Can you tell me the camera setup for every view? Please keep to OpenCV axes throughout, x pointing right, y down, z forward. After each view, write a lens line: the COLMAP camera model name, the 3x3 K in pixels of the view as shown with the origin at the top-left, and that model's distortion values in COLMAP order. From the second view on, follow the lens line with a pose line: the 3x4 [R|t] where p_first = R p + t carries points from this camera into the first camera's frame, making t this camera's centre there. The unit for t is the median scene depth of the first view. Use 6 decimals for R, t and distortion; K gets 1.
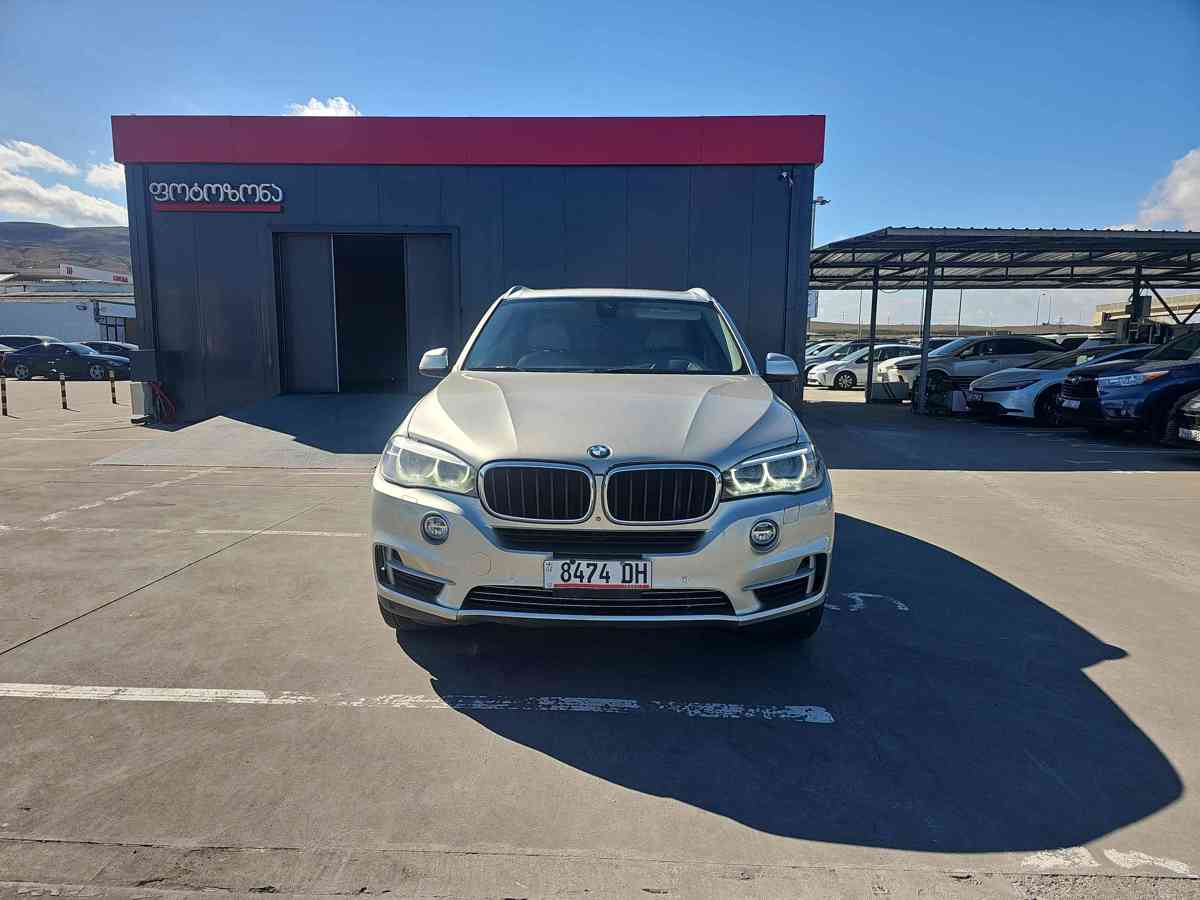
lens RADIAL K [[781.2, 0, 592.7], [0, 781.2, 450.1], [0, 0, 1]] dist [0.070518, -0.070200]
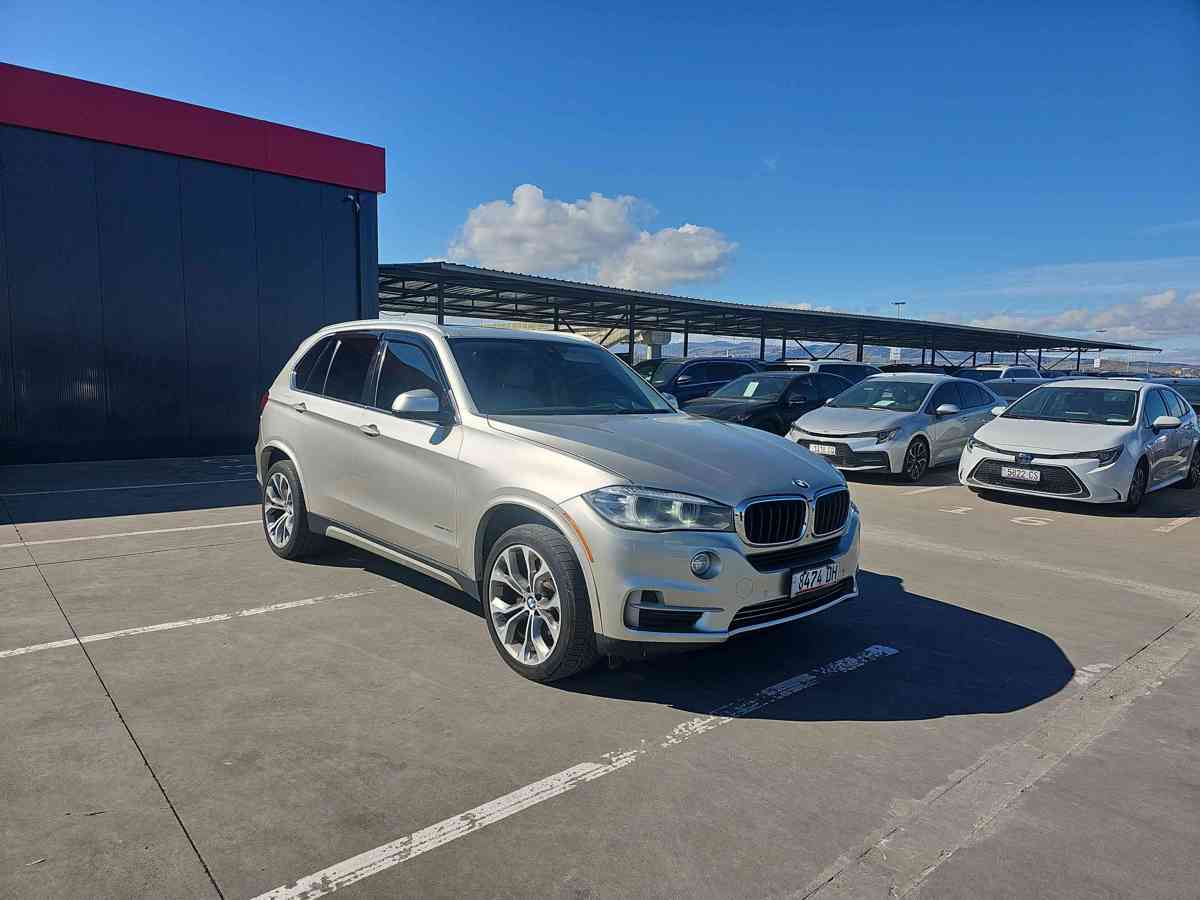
lens RADIAL K [[781.2, 0, 592.7], [0, 781.2, 450.1], [0, 0, 1]] dist [0.070518, -0.070200]
pose [[0.722513, -0.058335, 0.688891, -1.042884], [0.066986, 0.997652, 0.014225, -0.087262], [-0.688104, 0.035868, 0.724725, 0.283984]]
